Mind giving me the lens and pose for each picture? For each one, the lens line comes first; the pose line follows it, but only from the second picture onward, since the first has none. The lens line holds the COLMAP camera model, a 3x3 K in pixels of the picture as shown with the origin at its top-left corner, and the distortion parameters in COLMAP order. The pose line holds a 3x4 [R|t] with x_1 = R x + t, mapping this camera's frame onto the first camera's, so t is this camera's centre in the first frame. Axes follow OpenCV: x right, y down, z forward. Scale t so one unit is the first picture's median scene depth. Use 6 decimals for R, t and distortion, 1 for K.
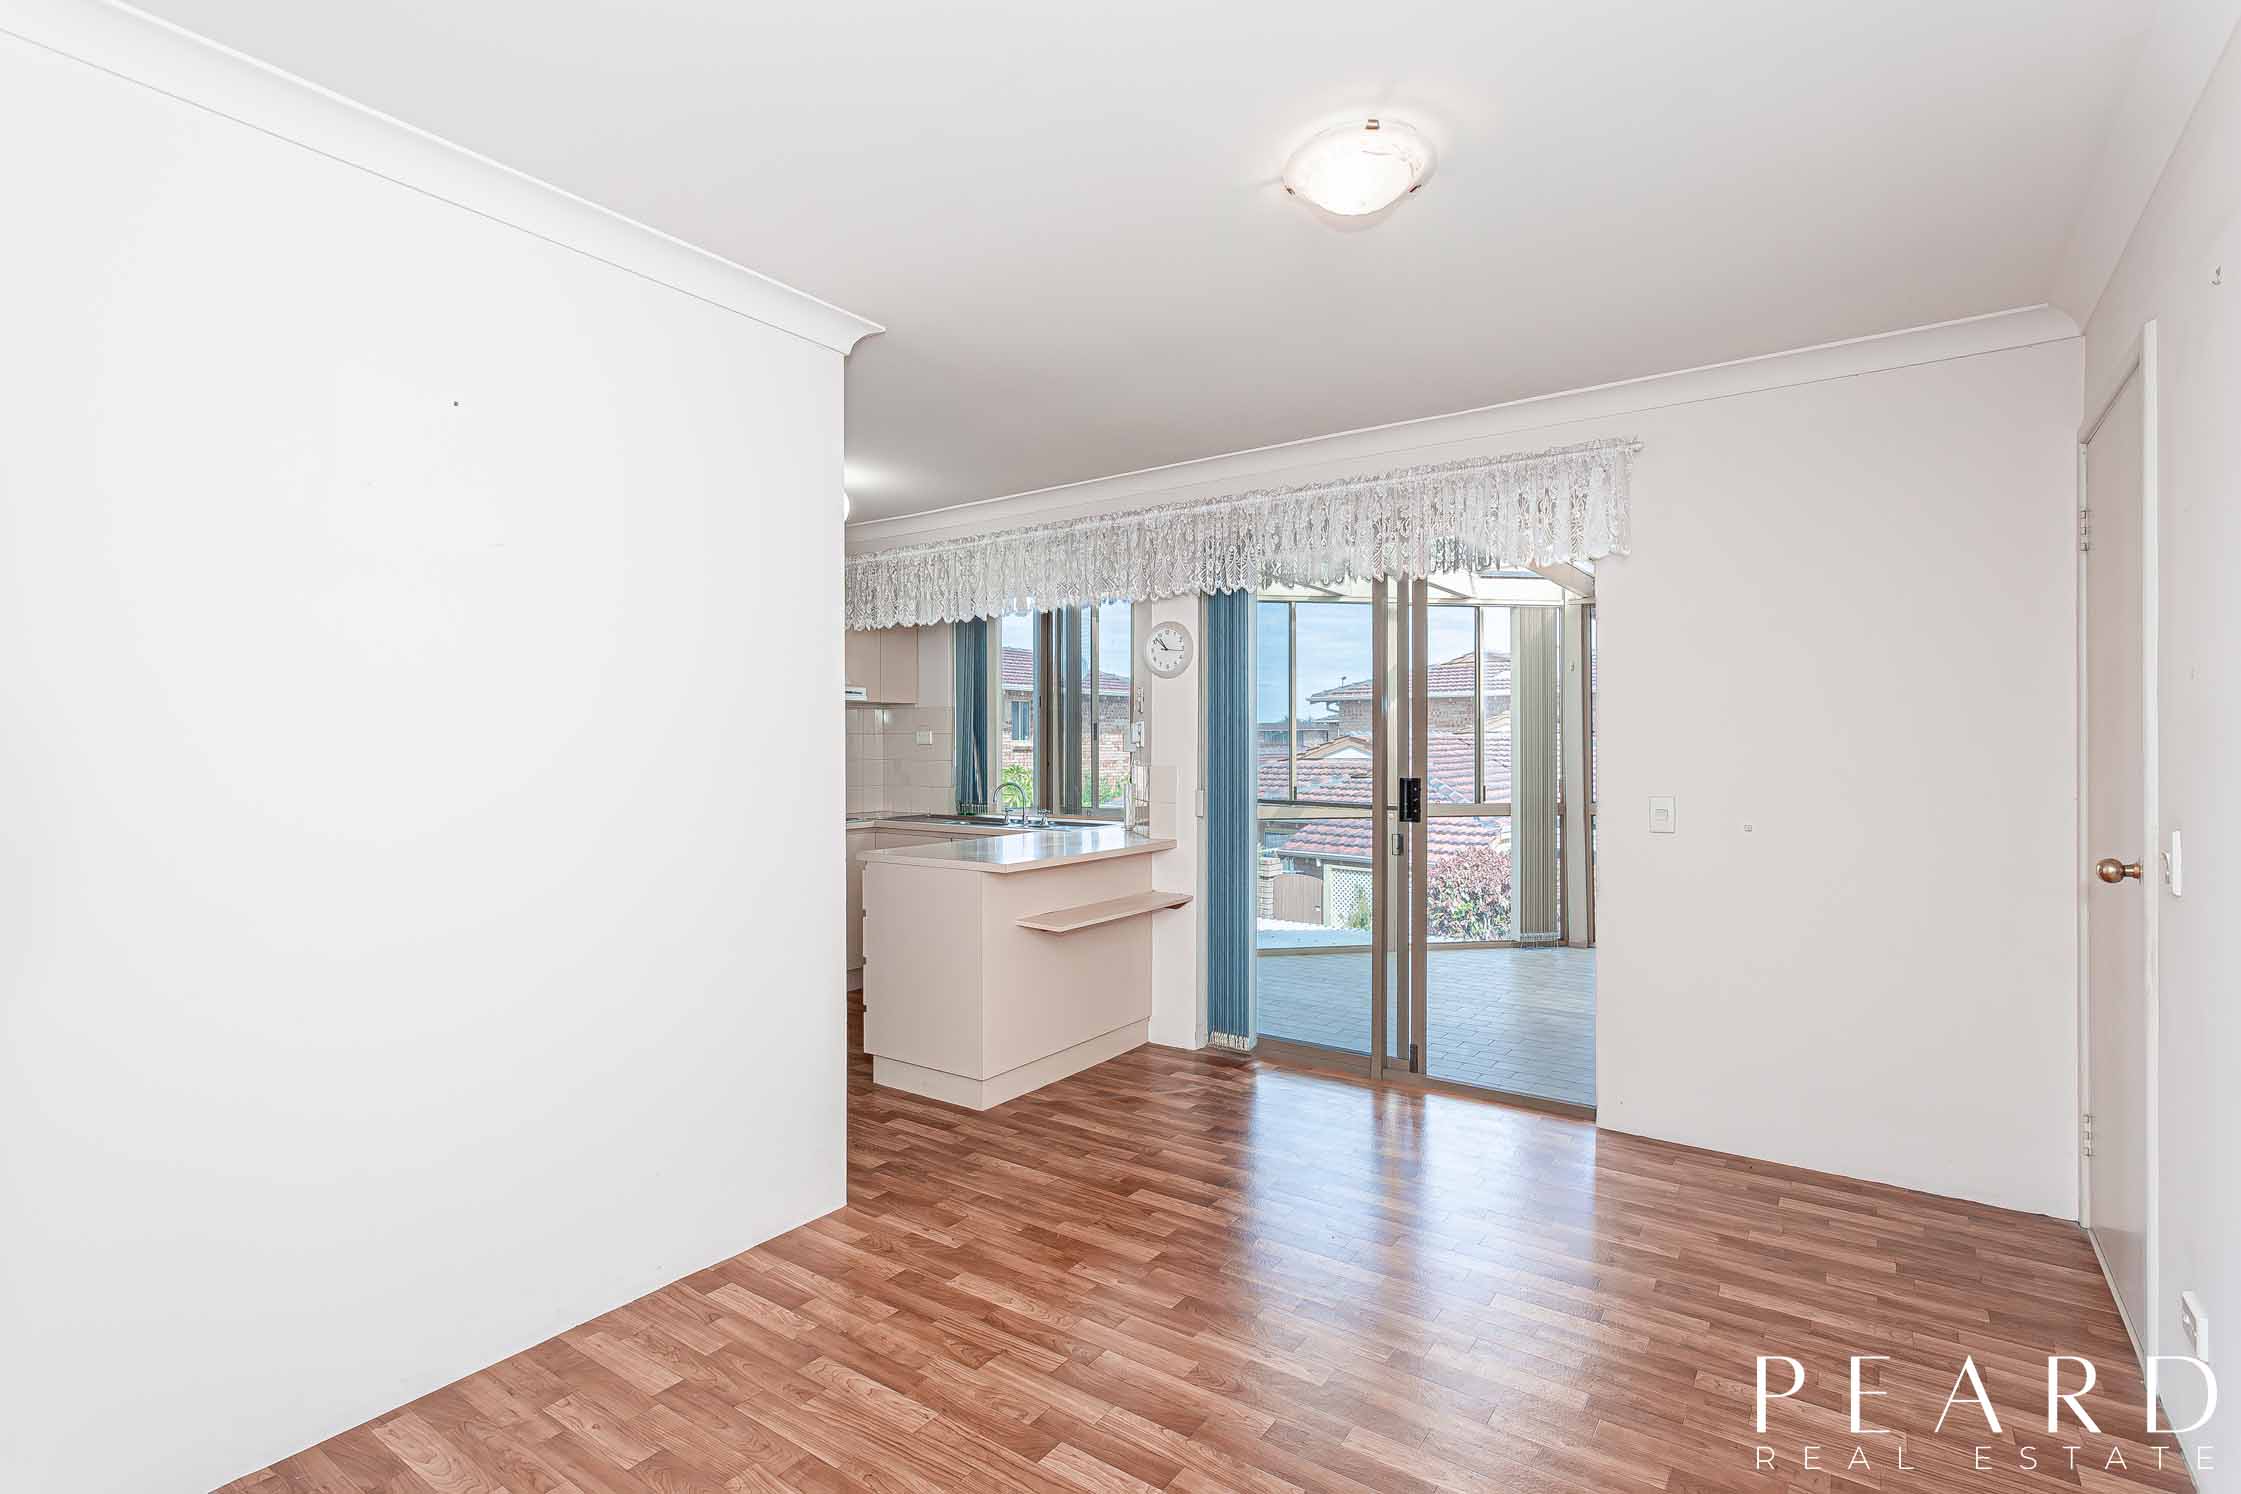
lens RADIAL K [[1080.6, 0, 1117.0], [0, 1080.6, 750.0], [0, 0, 1]] dist [0.001963, 0.000228]
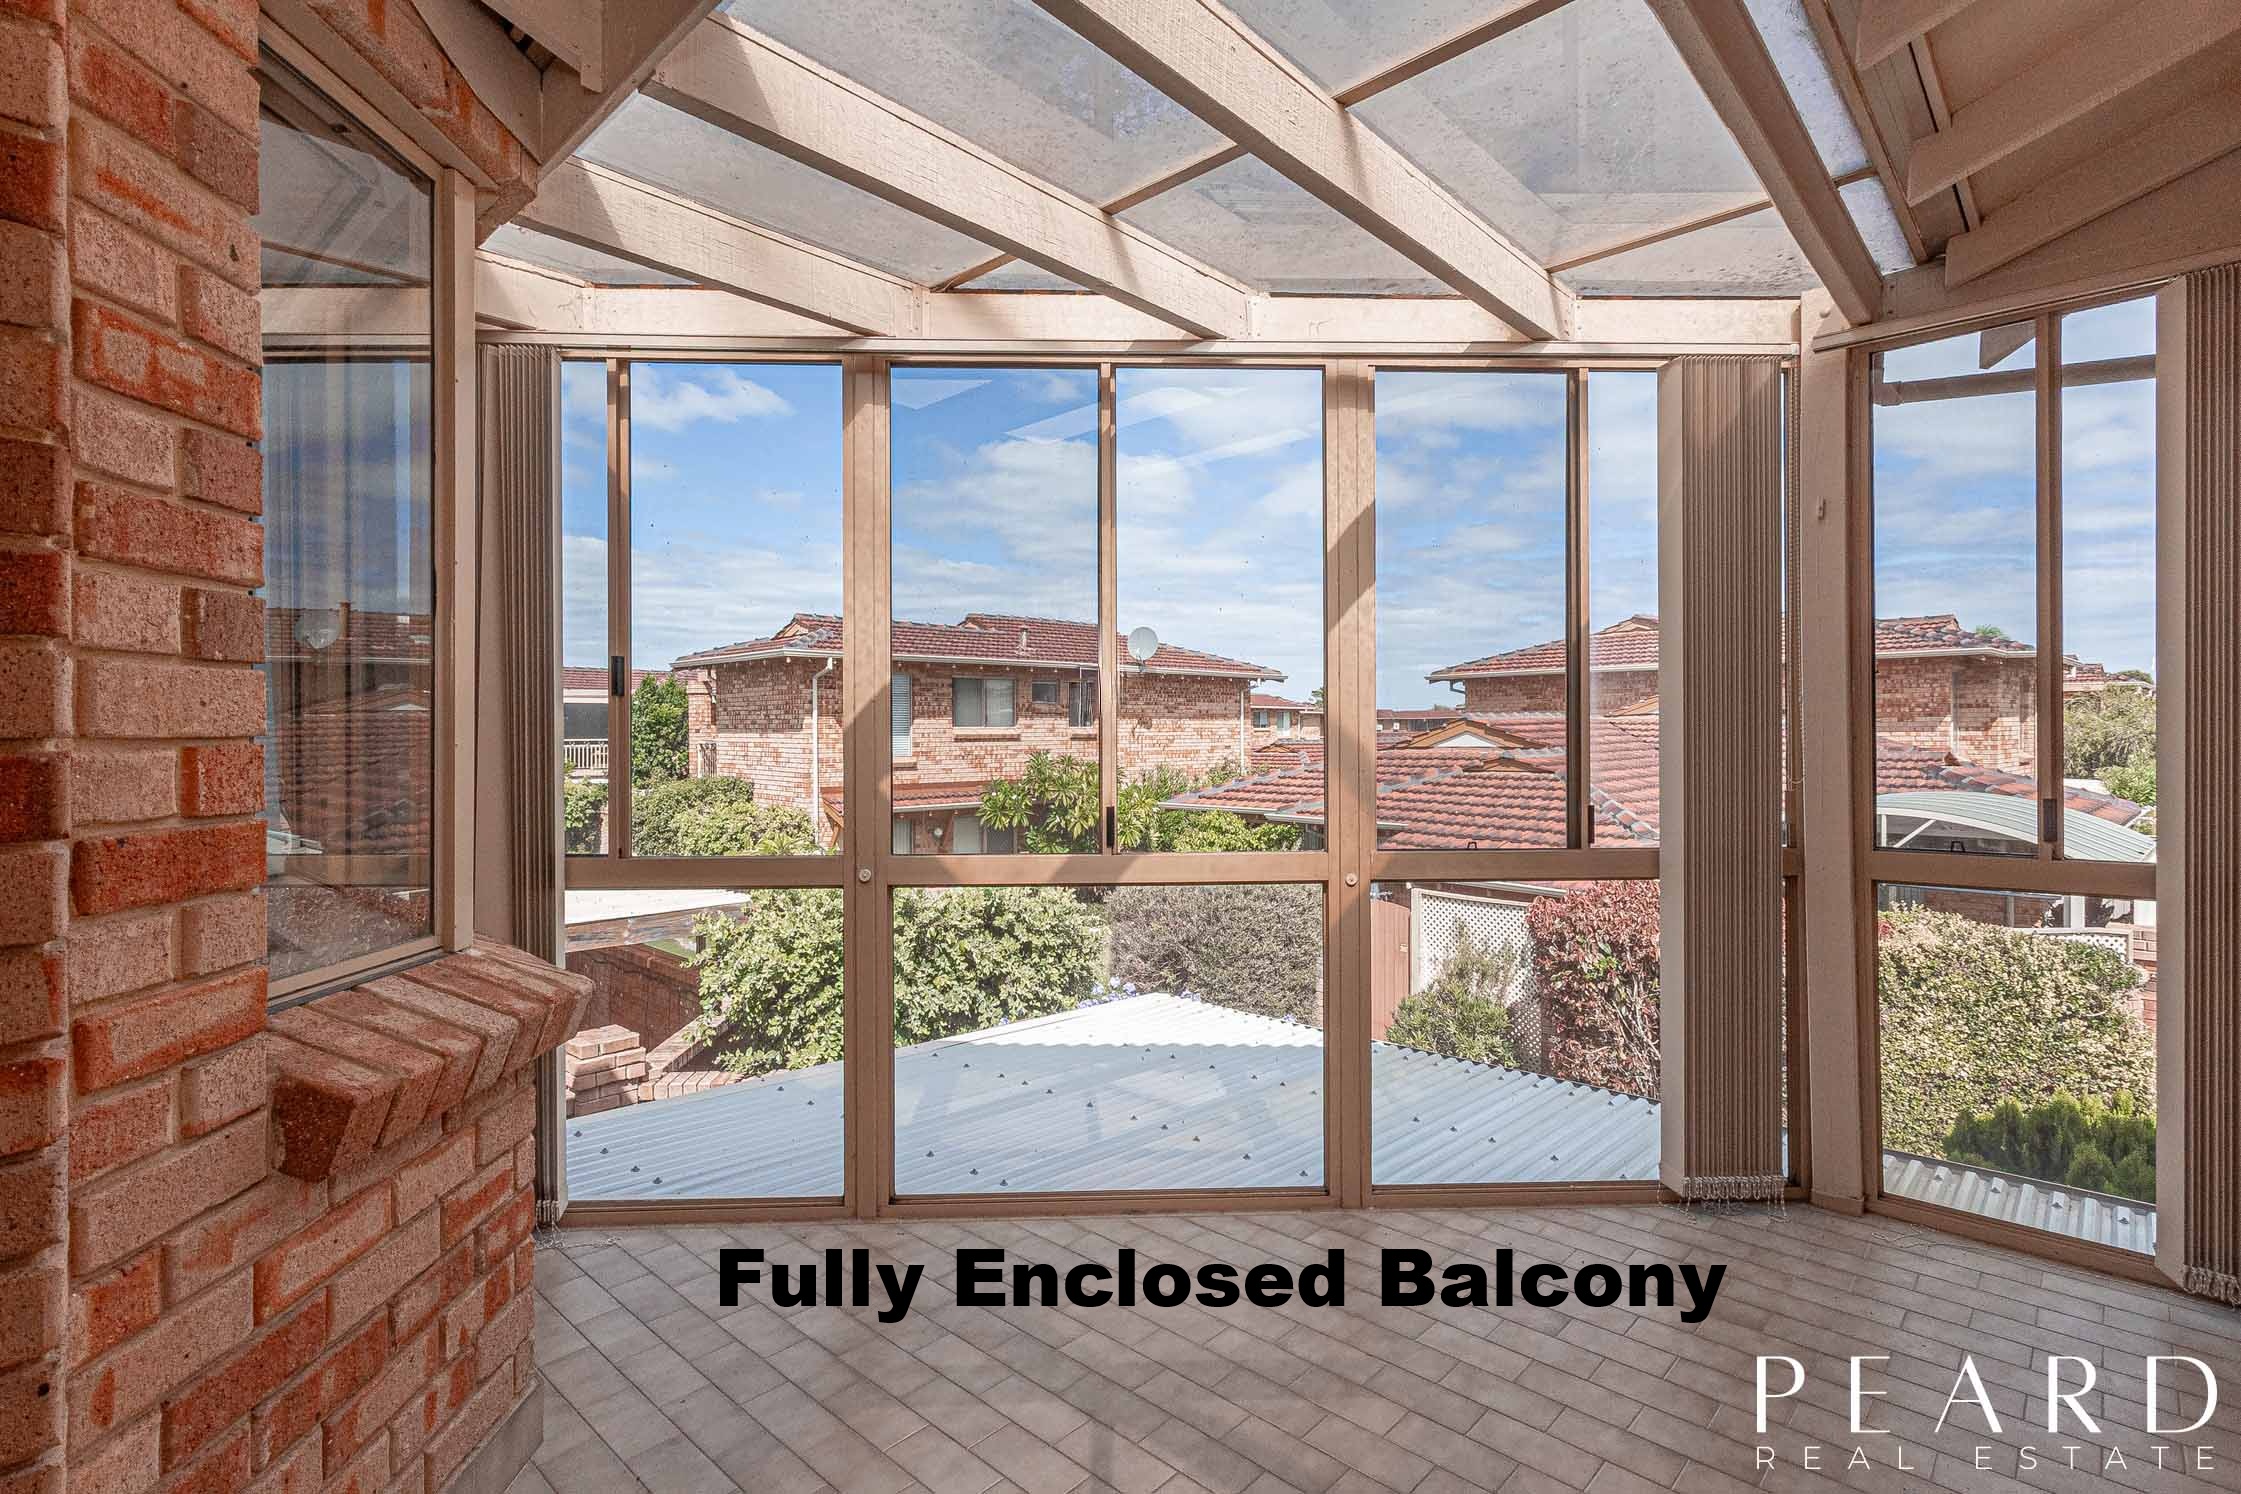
lens RADIAL K [[1080.6, 0, 1124.6], [0, 1080.6, 742.4], [0, 0, 1]] dist [0.001963, 0.000228]
pose [[0.992033, -0.002125, -0.125964, 0.108346], [0.002414, 0.999995, 0.002141, 0.003834], [0.125959, -0.002428, 0.992032, 0.286444]]
